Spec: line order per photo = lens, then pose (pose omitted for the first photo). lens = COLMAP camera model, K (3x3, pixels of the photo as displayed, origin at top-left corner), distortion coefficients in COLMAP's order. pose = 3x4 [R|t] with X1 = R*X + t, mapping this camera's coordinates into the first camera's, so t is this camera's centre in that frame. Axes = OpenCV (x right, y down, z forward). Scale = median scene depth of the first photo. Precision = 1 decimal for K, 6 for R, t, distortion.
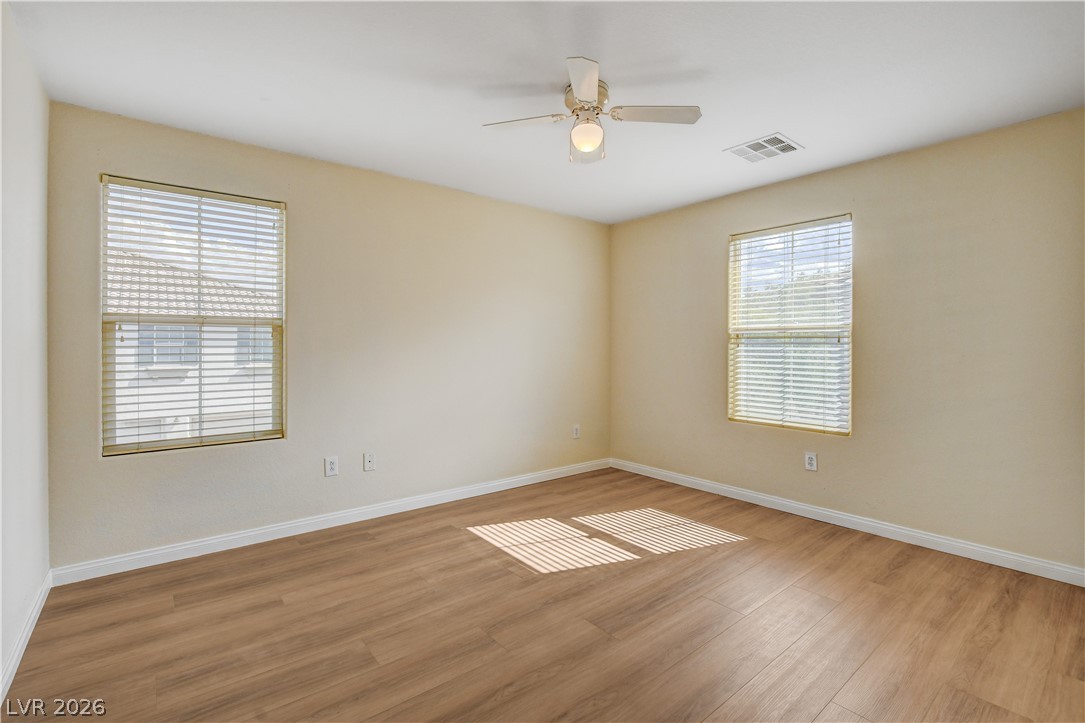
lens RADIAL K [[503.5, 0, 535.4], [0, 503.5, 343.5], [0, 0, 1]] dist [-0.015247, -0.000020]
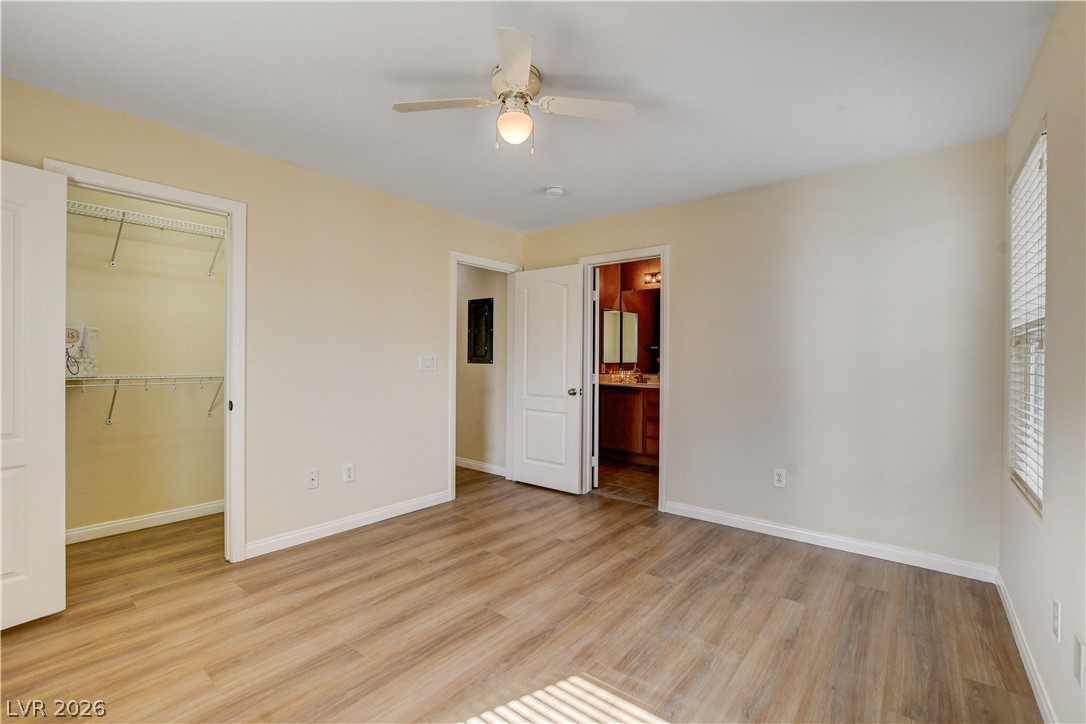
lens RADIAL K [[474.6, 0, 542.9], [0, 474.6, 359.6], [0, 0, 1]] dist [-0.013596, 0.001487]
pose [[-0.974352, -0.012556, -0.224679, 0.215859], [-0.013946, 0.999892, 0.004602, 0.002220], [0.224597, 0.007617, -0.974422, 1.632172]]
